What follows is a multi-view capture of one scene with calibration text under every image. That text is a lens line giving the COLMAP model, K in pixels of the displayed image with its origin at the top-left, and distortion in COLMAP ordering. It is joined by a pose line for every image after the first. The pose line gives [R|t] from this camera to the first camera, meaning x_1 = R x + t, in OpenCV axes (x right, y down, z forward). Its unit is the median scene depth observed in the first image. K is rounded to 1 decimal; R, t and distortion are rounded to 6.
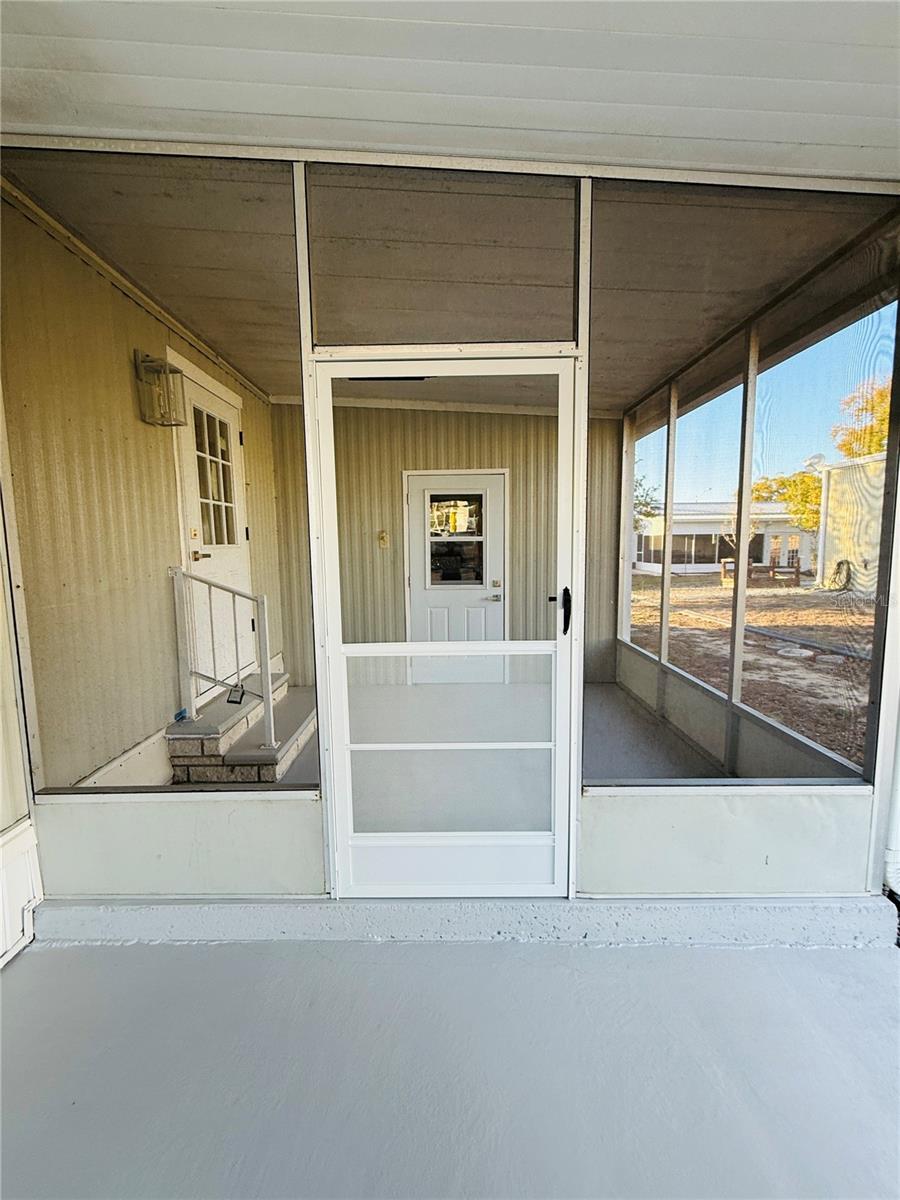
lens RADIAL K [[502.2, 0, 450.0], [0, 502.2, 600.0], [0, 0, 1]] dist [-0.003072, -0.000008]
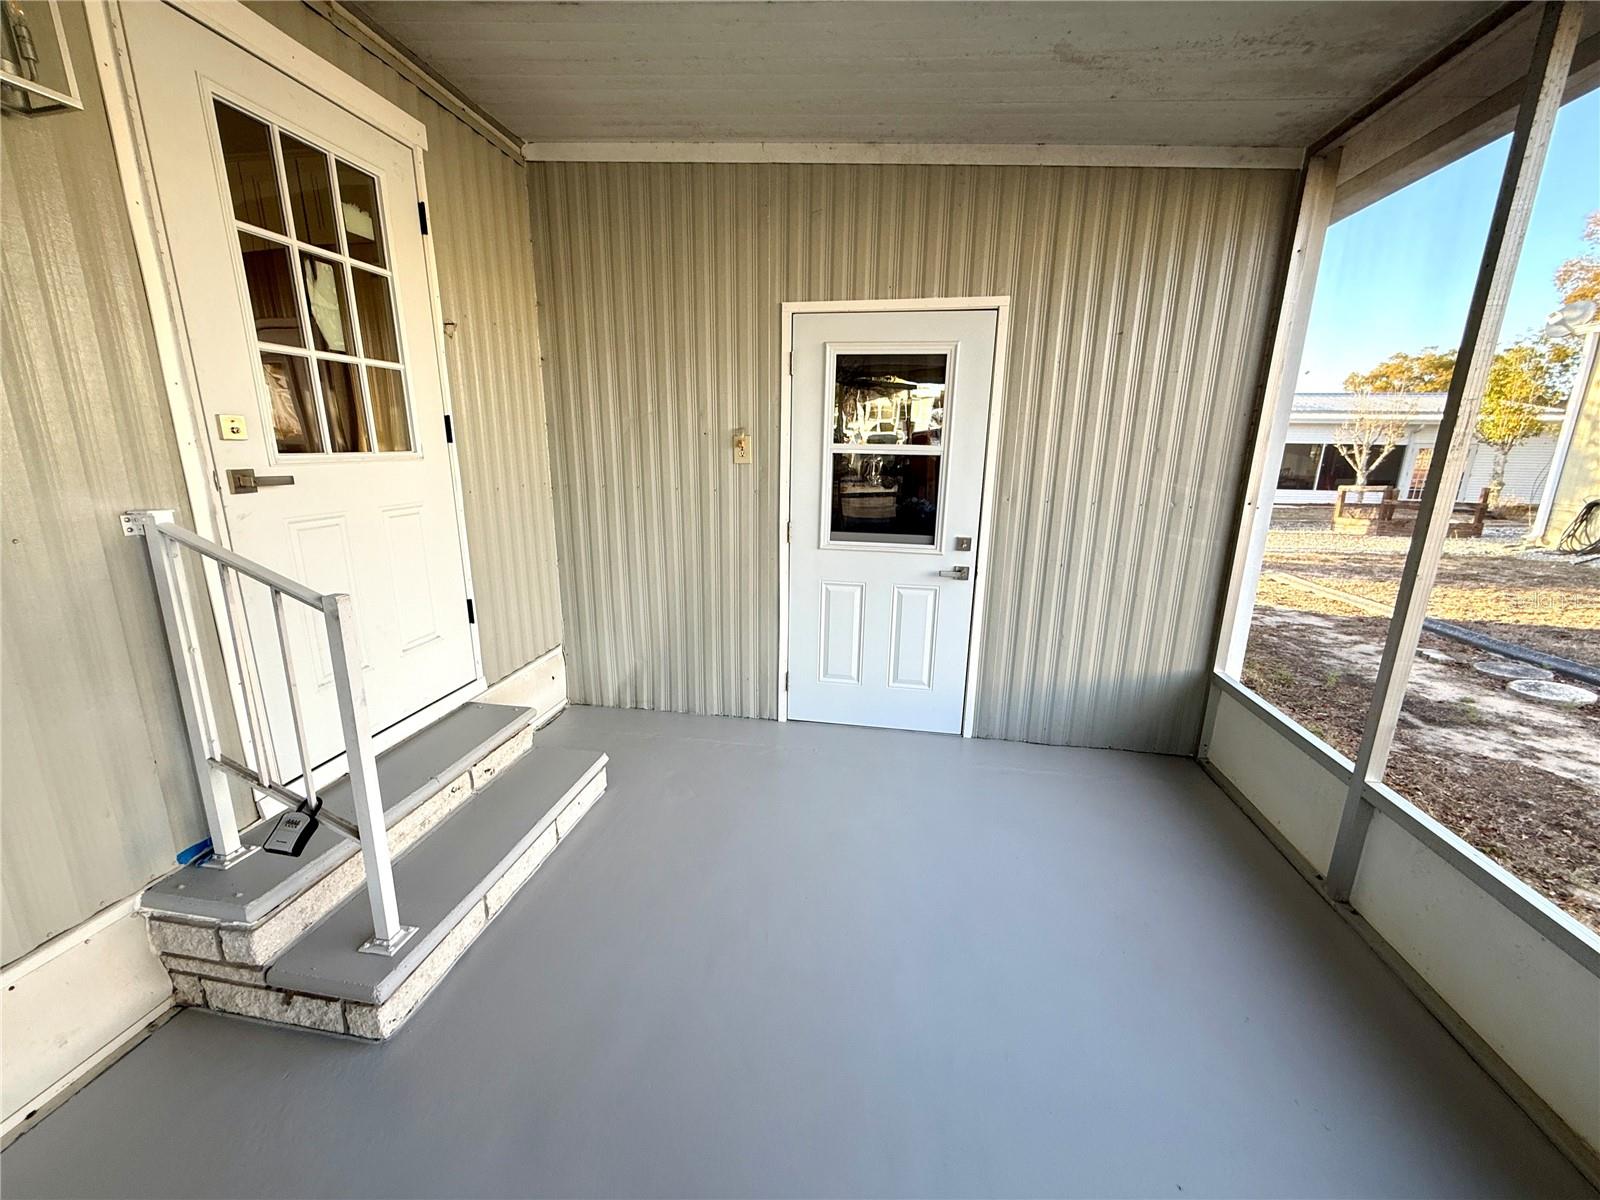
lens RADIAL K [[642.9, 0, 795.1], [0, 642.9, 602.8], [0, 0, 1]] dist [-0.001179, 0.000269]
pose [[0.986124, 0.065221, -0.152661, 0.031221], [-0.044778, 0.990008, 0.133715, -0.053507], [0.159857, -0.125024, 0.979191, 0.355897]]
